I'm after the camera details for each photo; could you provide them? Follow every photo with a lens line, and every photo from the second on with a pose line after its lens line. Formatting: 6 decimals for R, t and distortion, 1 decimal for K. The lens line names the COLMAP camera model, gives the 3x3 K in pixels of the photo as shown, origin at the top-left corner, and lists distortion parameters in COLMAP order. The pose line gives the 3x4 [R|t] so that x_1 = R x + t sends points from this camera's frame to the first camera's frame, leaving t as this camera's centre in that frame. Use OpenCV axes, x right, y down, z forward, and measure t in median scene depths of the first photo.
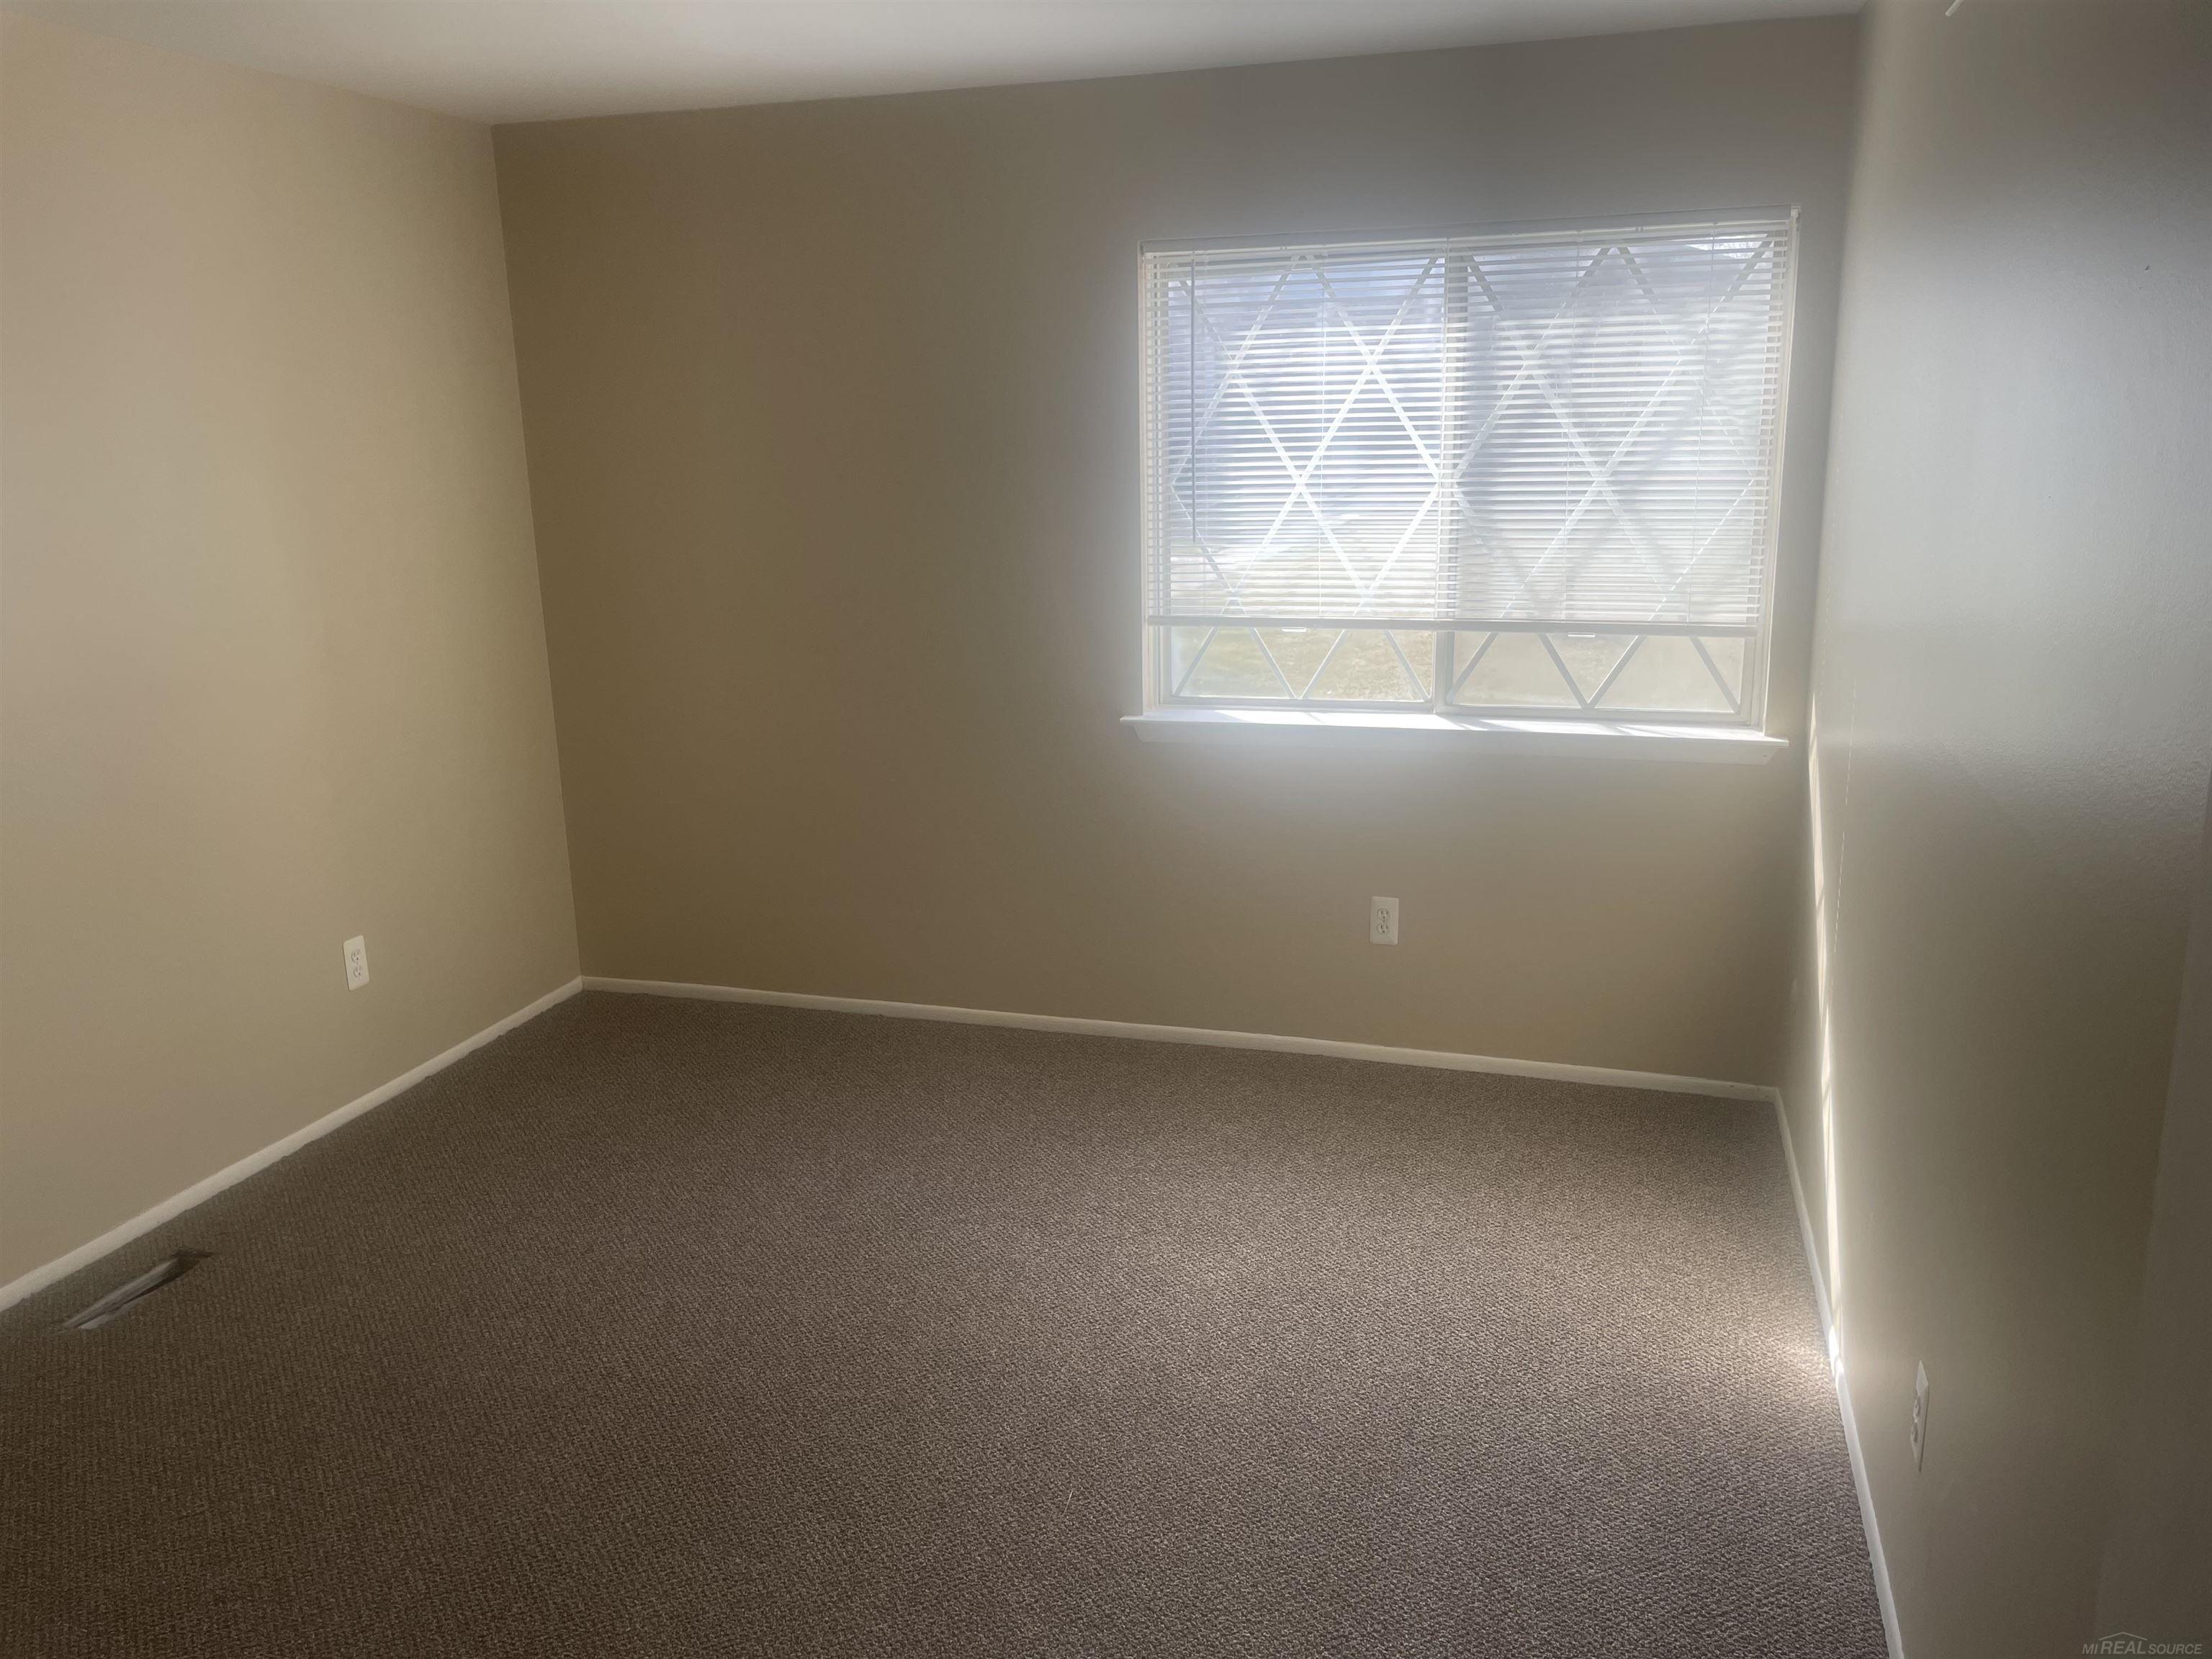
lens RADIAL K [[1681.4, 0, 1106.0], [0, 1681.4, 829.5], [0, 0, 1]] dist [0.031657, 0.000301]
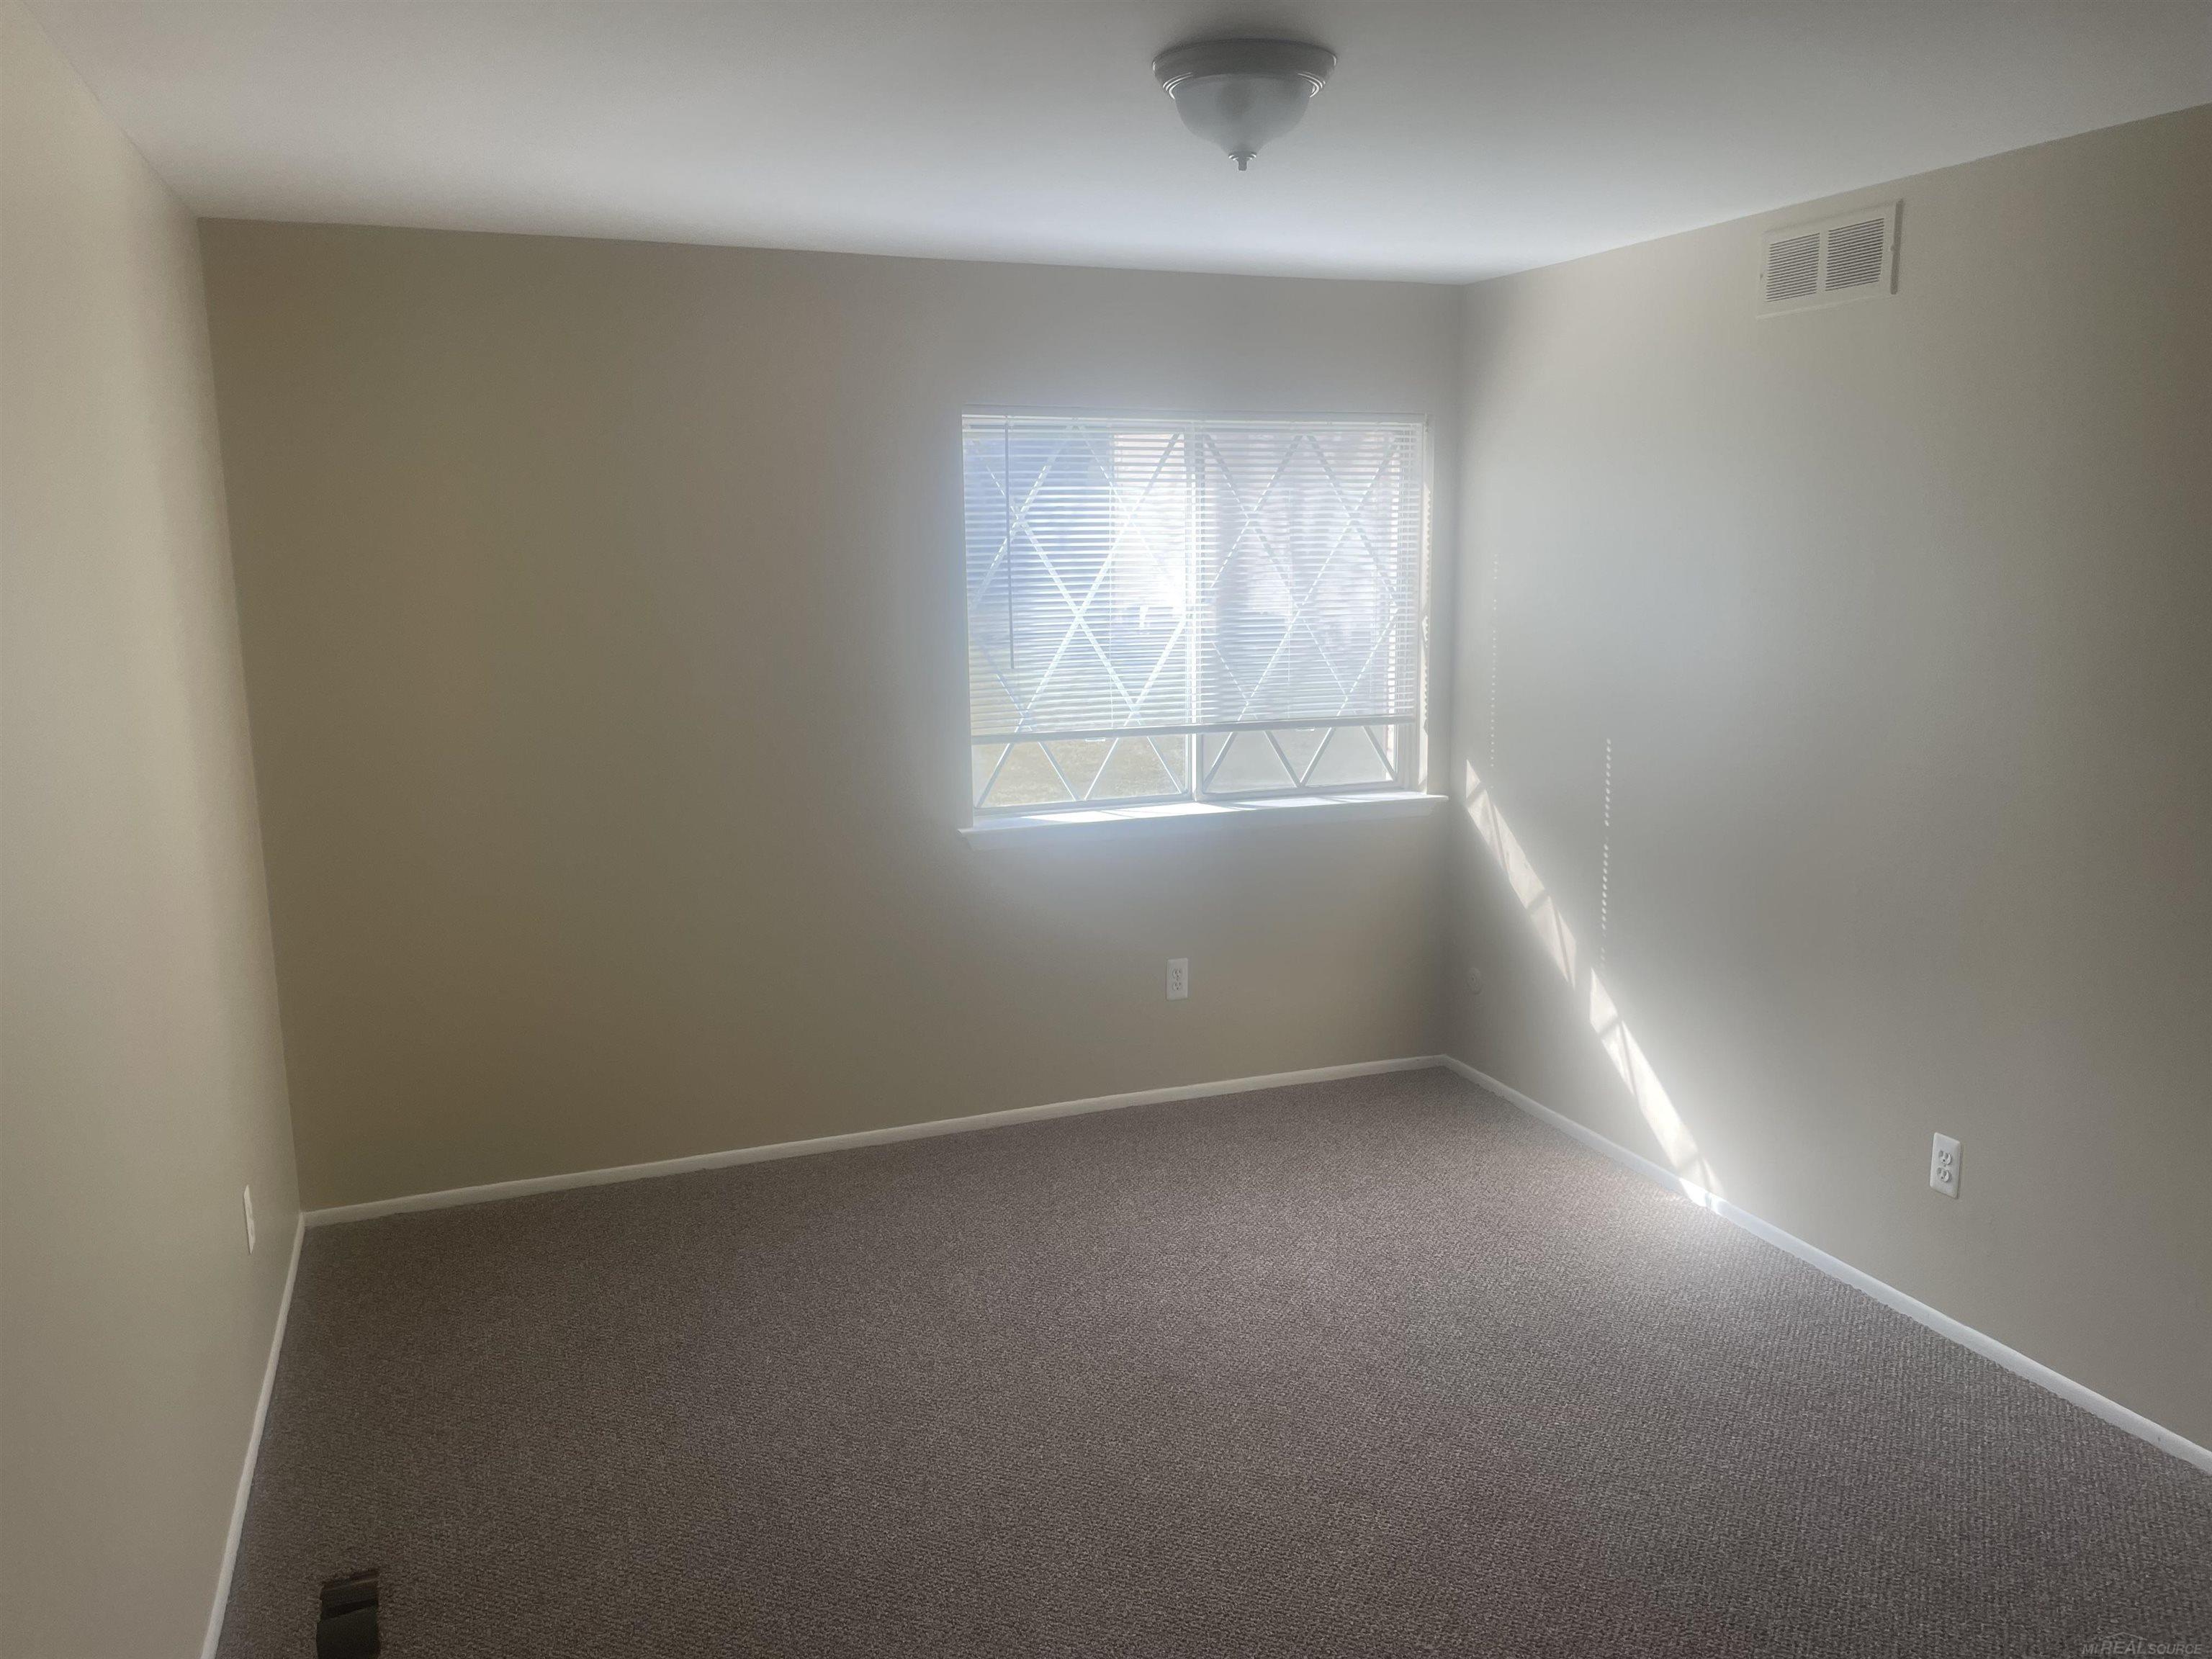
lens RADIAL K [[1648.4, 0, 1106.0], [0, 1648.4, 829.5], [0, 0, 1]] dist [0.099518, -0.000515]
pose [[0.784062, -0.090081, 0.614111, -0.597822], [0.145945, 0.988428, -0.041346, -0.009507], [-0.603280, 0.122044, 0.788136, 0.106136]]
